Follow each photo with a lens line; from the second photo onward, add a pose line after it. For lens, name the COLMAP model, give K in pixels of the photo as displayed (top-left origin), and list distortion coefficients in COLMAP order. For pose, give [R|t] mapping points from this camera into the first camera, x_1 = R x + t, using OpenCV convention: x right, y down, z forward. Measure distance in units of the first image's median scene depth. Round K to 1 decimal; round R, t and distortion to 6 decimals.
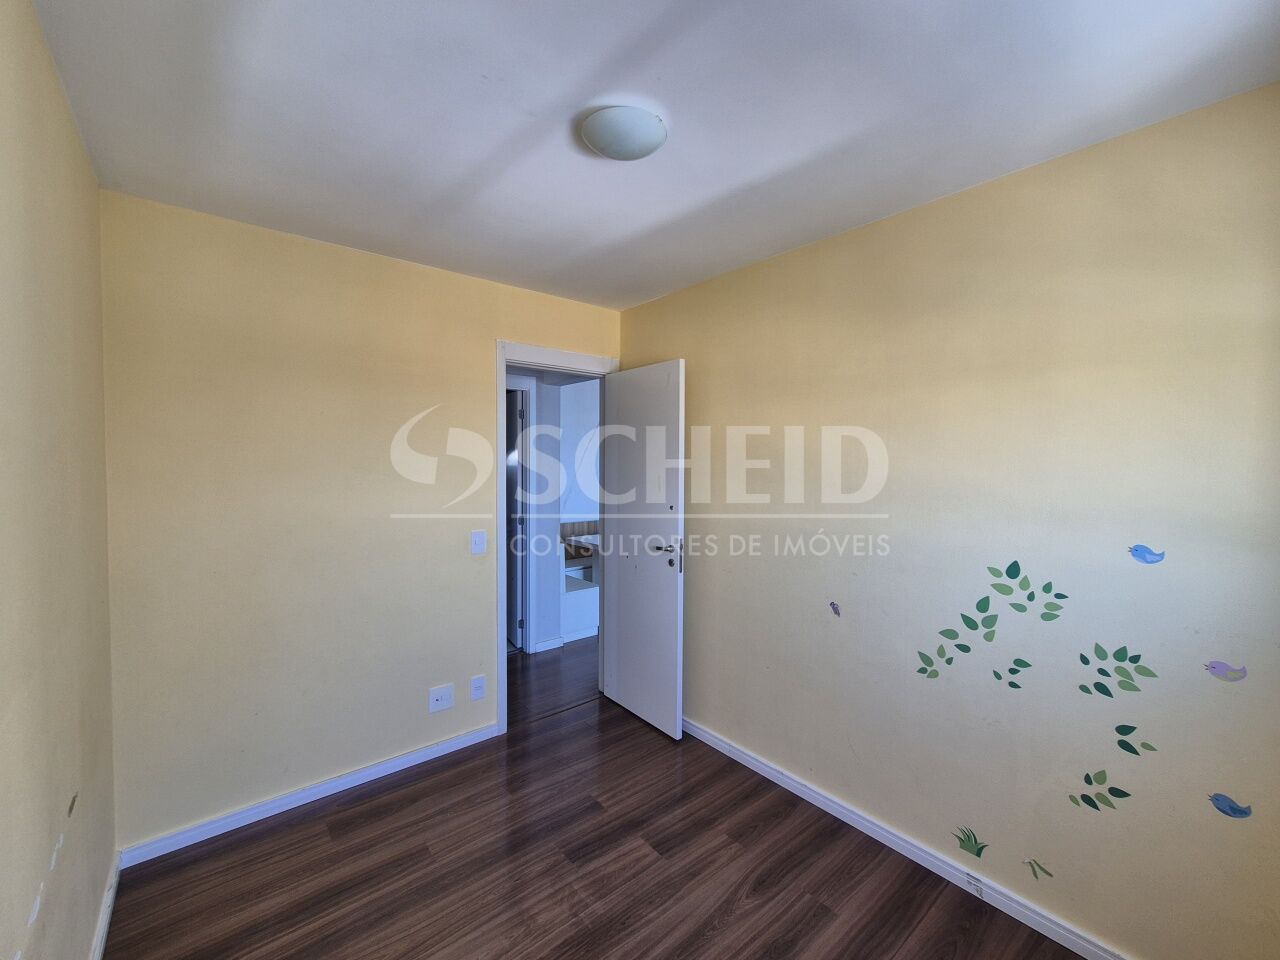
lens RADIAL K [[524.8, 0, 647.3], [0, 524.8, 480.7], [0, 0, 1]] dist [0.001968, -0.000008]
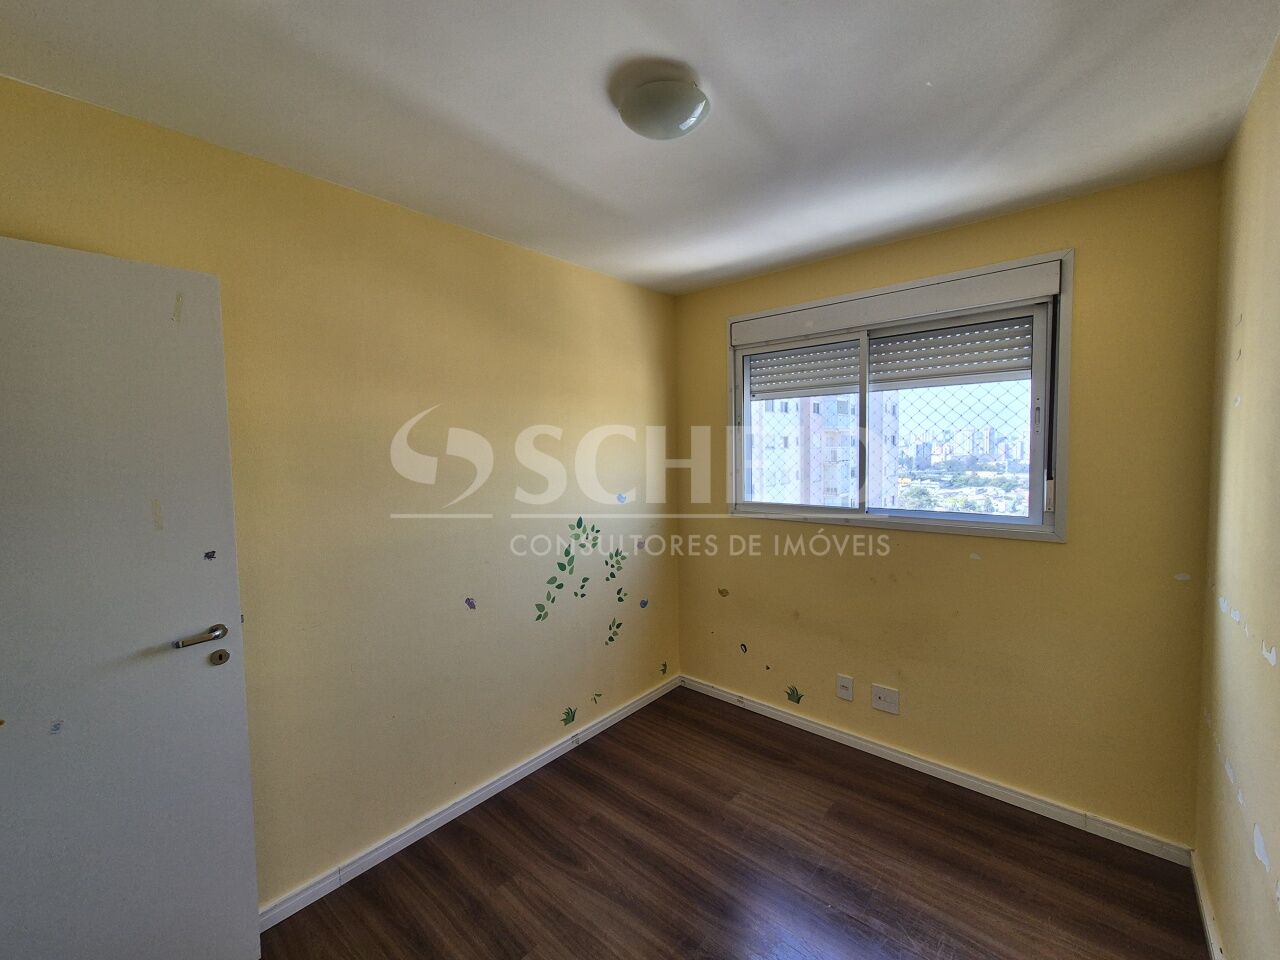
lens RADIAL K [[524.8, 0, 640.2], [0, 524.8, 480.5], [0, 0, 1]] dist [0.001968, -0.000008]
pose [[-0.148373, -0.067020, 0.986658, -0.846938], [0.055860, 0.995540, 0.076023, -0.062642], [-0.987353, 0.066395, -0.143967, 1.025906]]
